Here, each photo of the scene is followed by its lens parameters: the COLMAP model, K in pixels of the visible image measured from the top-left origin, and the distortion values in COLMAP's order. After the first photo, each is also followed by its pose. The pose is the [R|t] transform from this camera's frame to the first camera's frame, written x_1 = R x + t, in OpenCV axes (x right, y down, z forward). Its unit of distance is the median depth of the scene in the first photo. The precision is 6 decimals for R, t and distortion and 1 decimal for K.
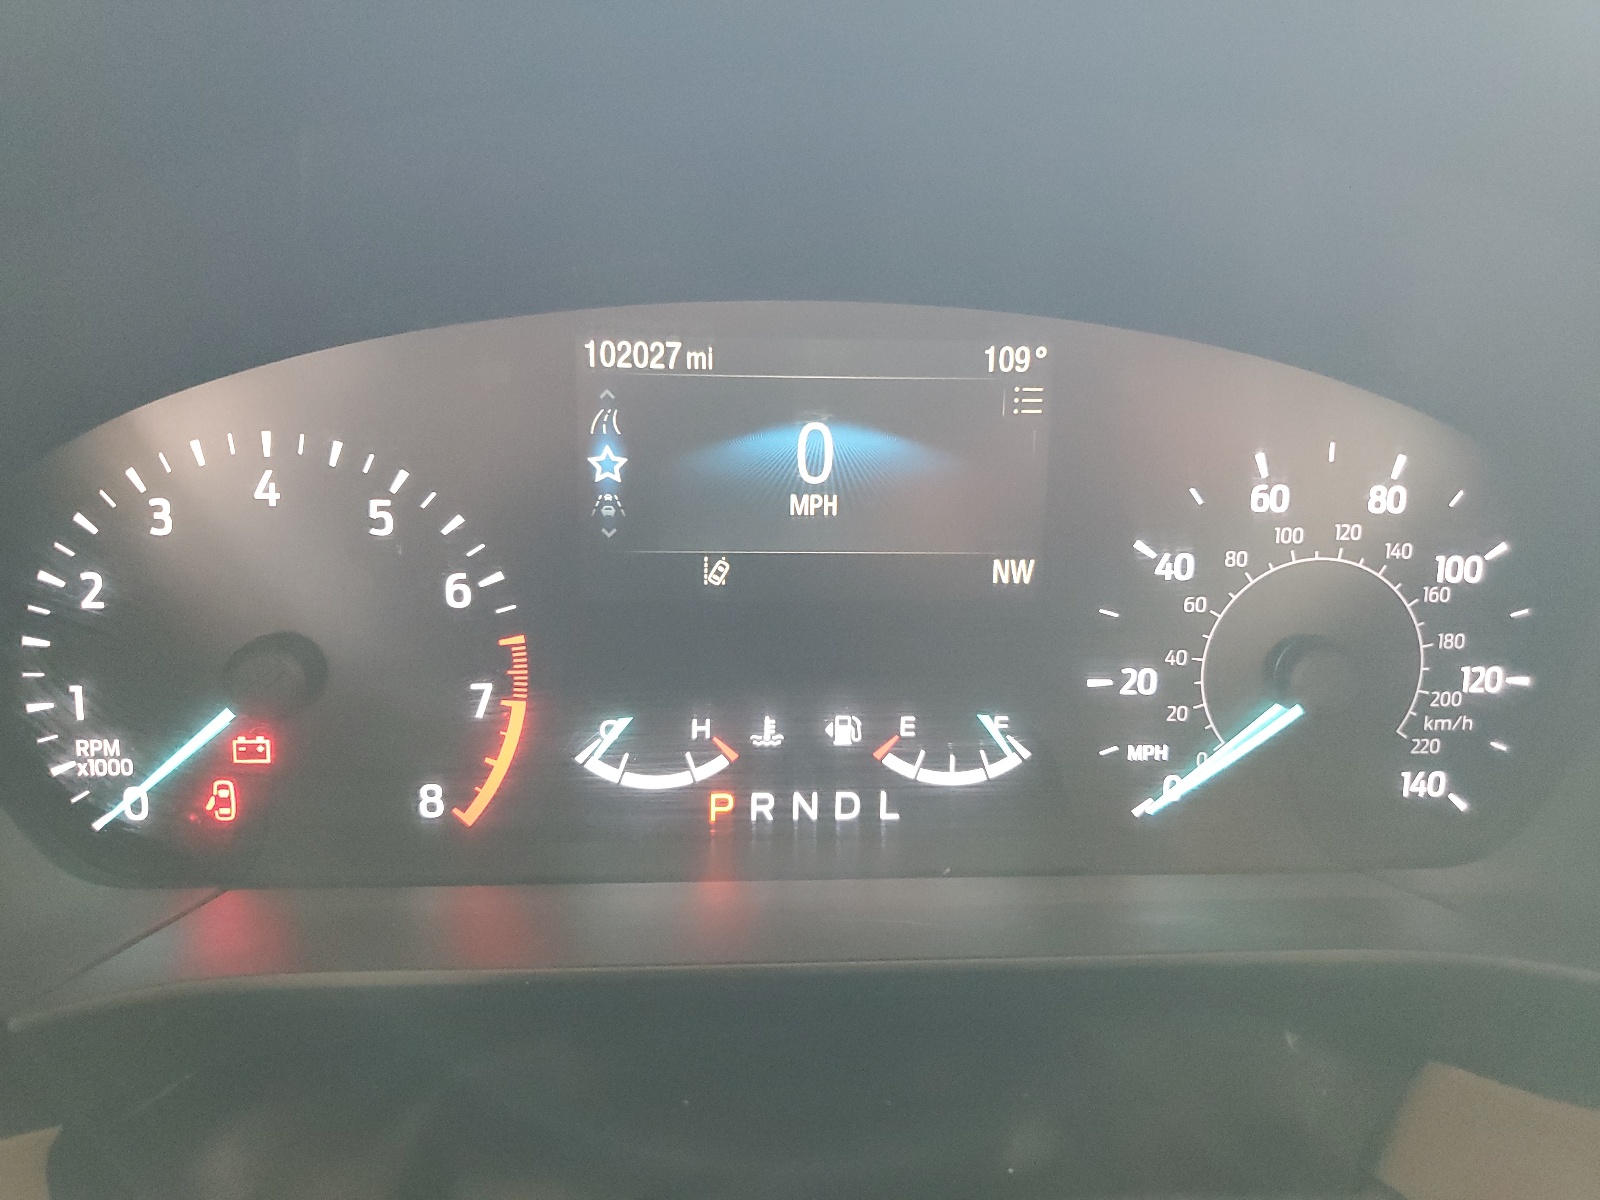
lens RADIAL K [[1207.9, 0, 797.4], [0, 1207.9, 597.9], [0, 0, 1]] dist [0.009912, 0.002532]
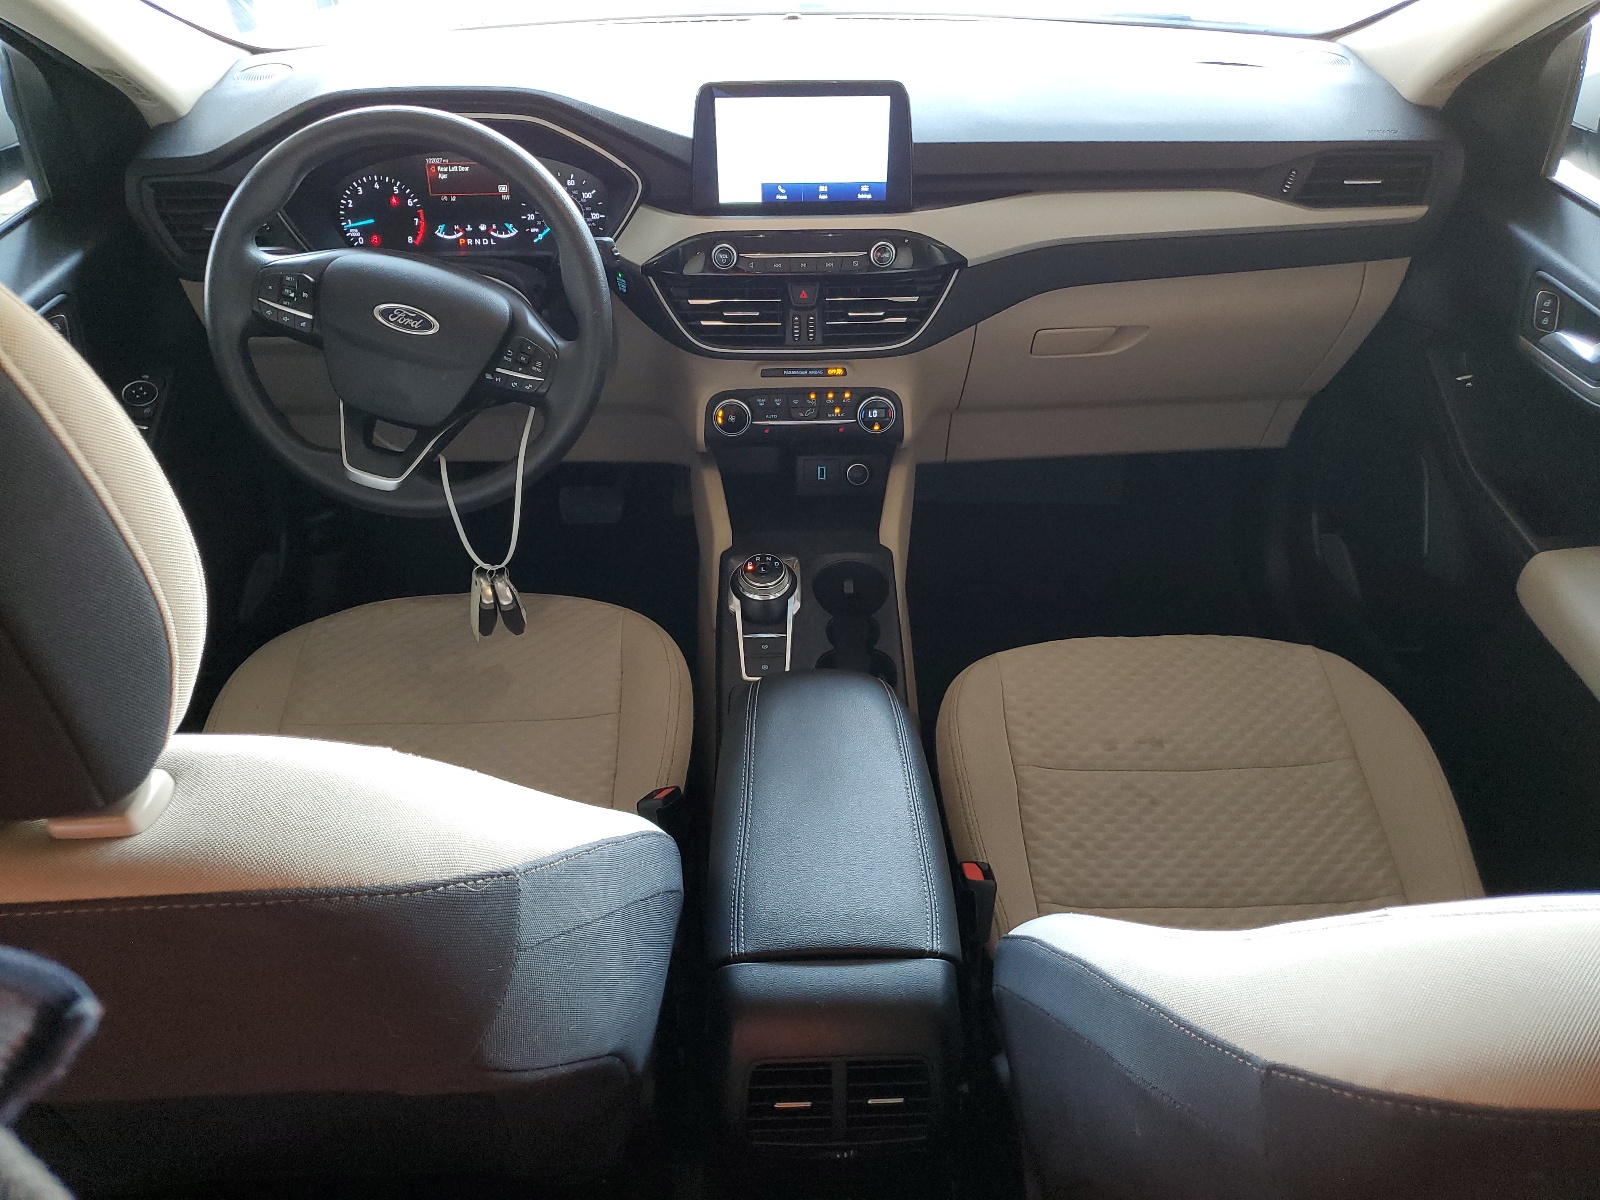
lens RADIAL K [[1207.9, 0, 805.9], [0, 1207.9, 598.4], [0, 0, 1]] dist [0.009912, 0.002532]
pose [[0.999833, -0.018281, -0.000752, 1.546572], [0.017510, 0.944128, 0.329112, -0.088251], [-0.005307, -0.329070, 0.944290, -4.992197]]
